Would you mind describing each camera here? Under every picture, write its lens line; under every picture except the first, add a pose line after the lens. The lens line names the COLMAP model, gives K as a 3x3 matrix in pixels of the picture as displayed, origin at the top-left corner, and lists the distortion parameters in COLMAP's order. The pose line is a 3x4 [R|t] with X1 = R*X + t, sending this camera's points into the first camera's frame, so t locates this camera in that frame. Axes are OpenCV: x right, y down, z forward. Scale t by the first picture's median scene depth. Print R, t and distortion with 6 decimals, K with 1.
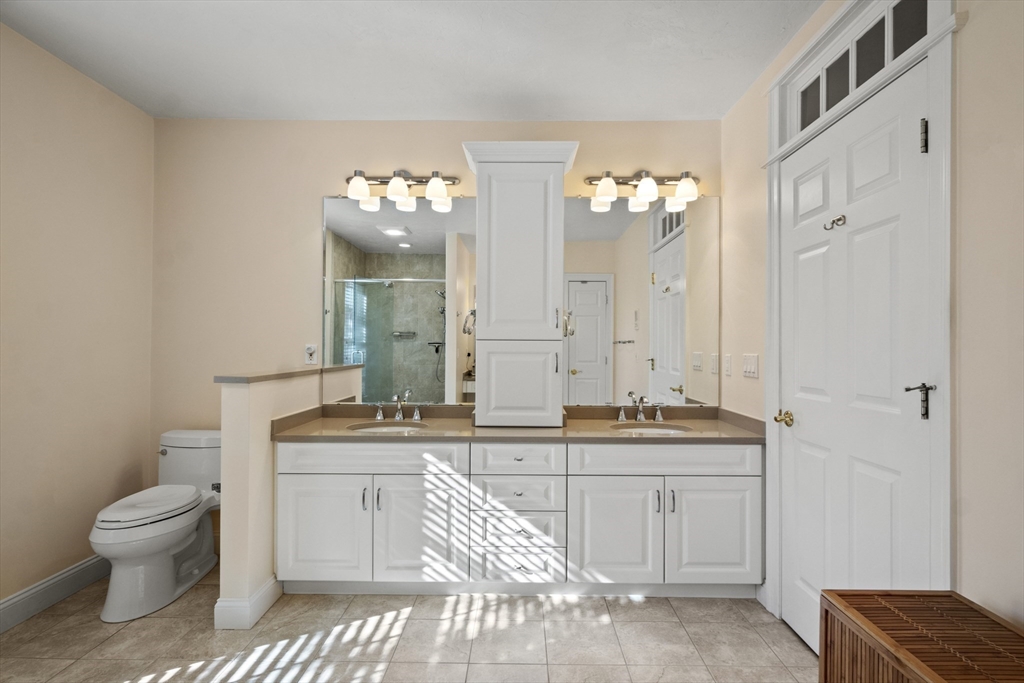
lens RADIAL K [[496.0, 0, 511.4], [0, 496.0, 348.3], [0, 0, 1]] dist [-0.000339, -0.001858]
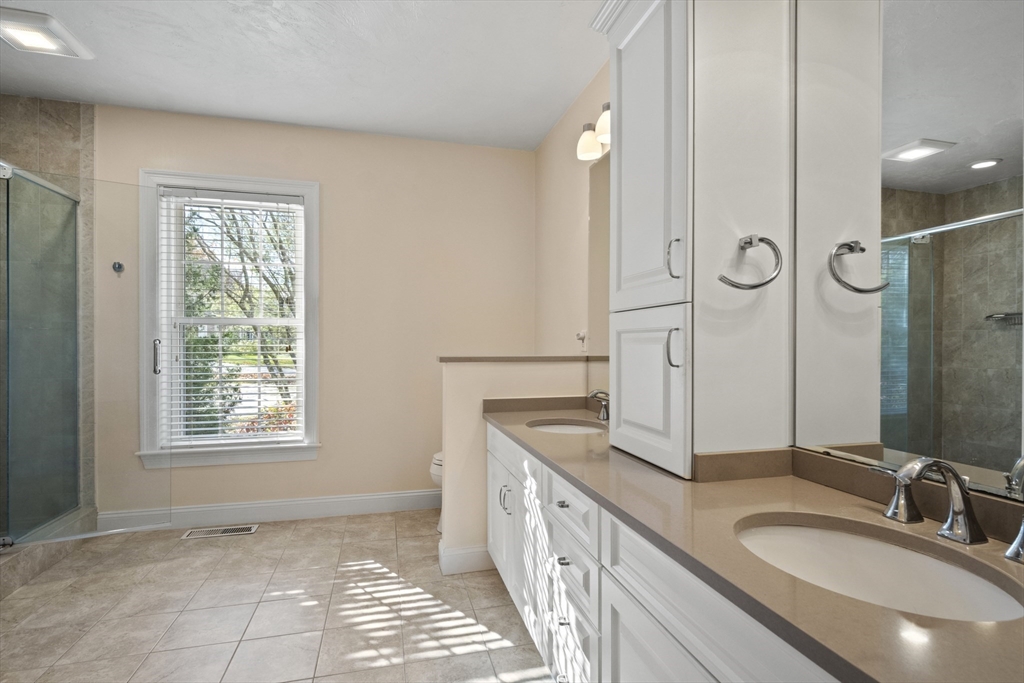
lens RADIAL K [[496.0, 0, 511.7], [0, 496.0, 343.2], [0, 0, 1]] dist [-0.000339, -0.001858]
pose [[0.268333, -0.008248, -0.963291, 0.636686], [0.006232, 0.999957, -0.006826, 0.031602], [0.963306, -0.004172, 0.268373, 0.840183]]
